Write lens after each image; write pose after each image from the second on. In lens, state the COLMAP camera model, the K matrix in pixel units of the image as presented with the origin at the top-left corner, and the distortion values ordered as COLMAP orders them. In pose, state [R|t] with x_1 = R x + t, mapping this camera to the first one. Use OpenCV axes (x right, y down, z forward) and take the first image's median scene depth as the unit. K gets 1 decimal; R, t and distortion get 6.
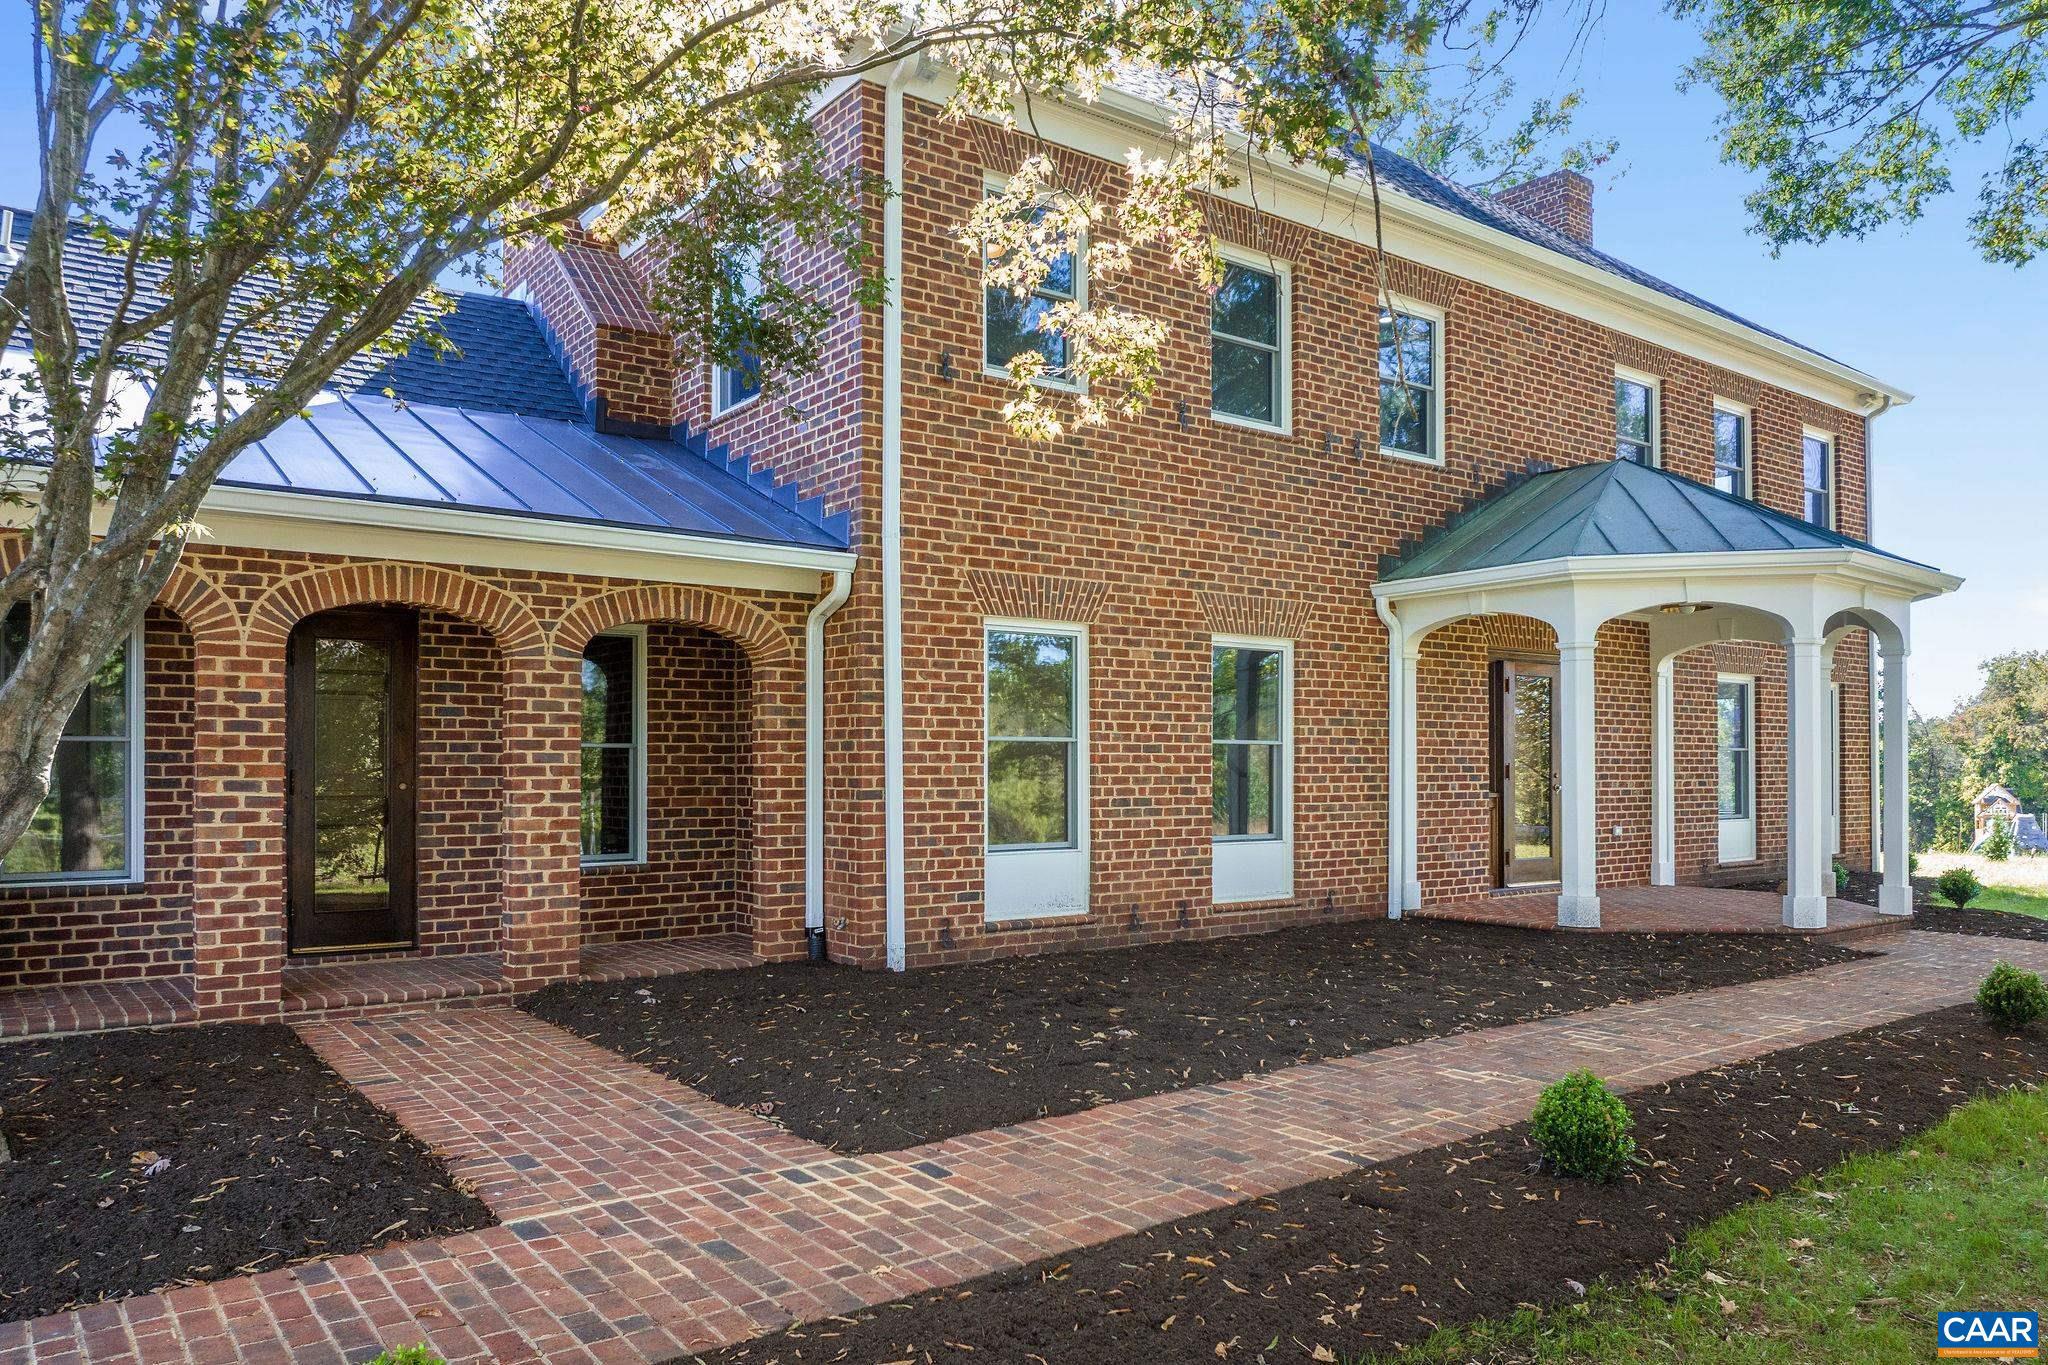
lens RADIAL K [[1399.5, 0, 1007.6], [0, 1399.5, 693.6], [0, 0, 1]] dist [-0.010043, 0.008810]
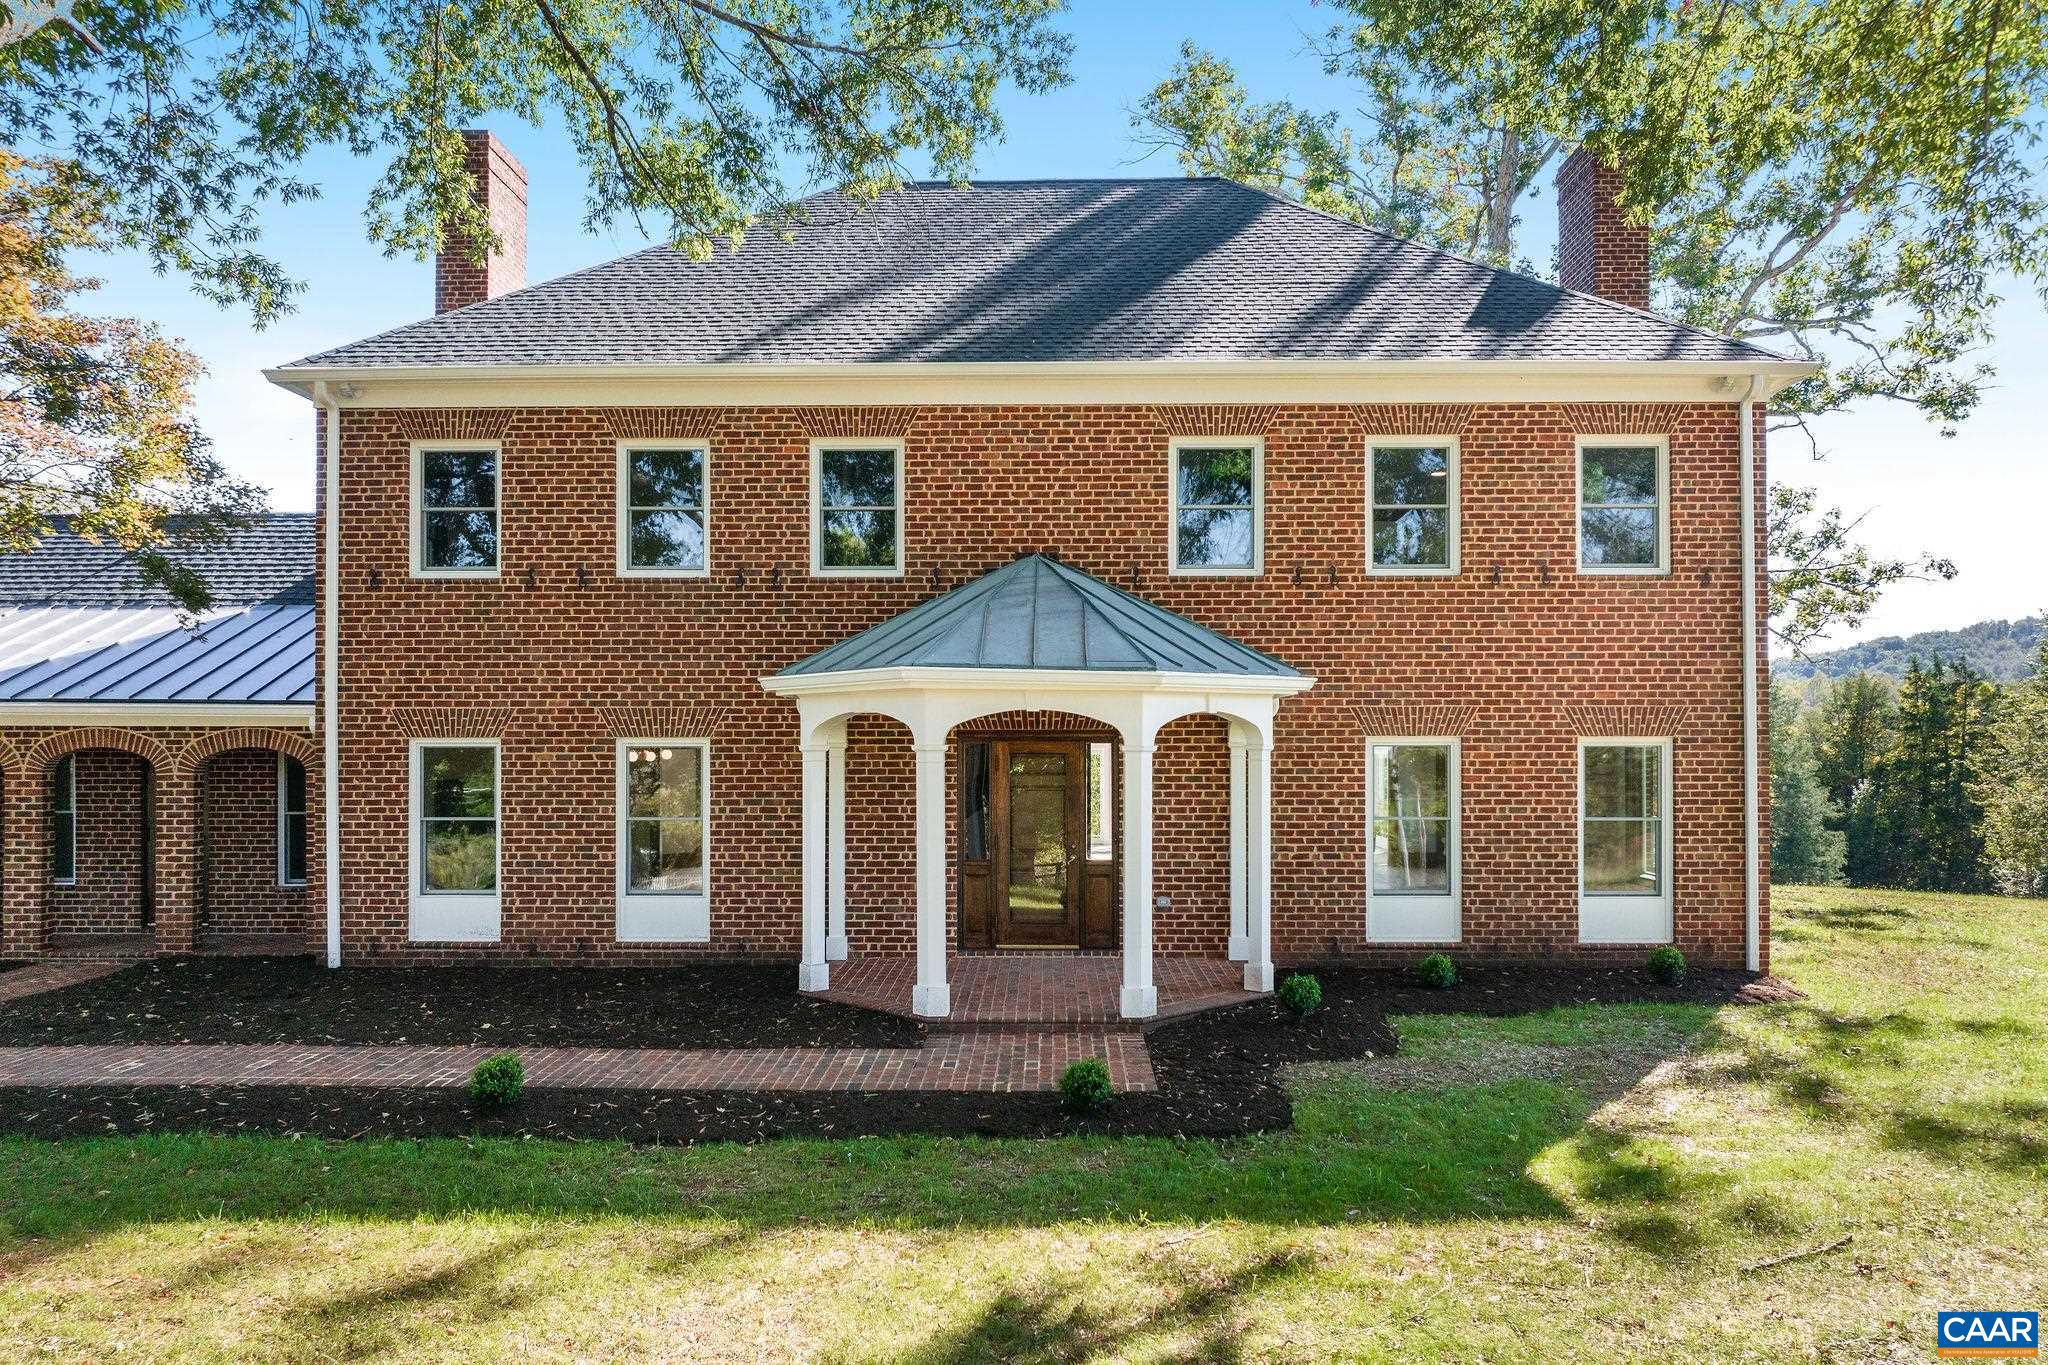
lens RADIAL K [[1399.5, 0, 1024.7], [0, 1399.5, 675.3], [0, 0, 1]] dist [-0.010043, 0.008810]
pose [[0.801659, -0.029601, -0.597048, 1.376236], [0.030310, 0.999501, -0.008858, -0.087299], [0.597013, -0.010996, 0.802156, 0.182036]]
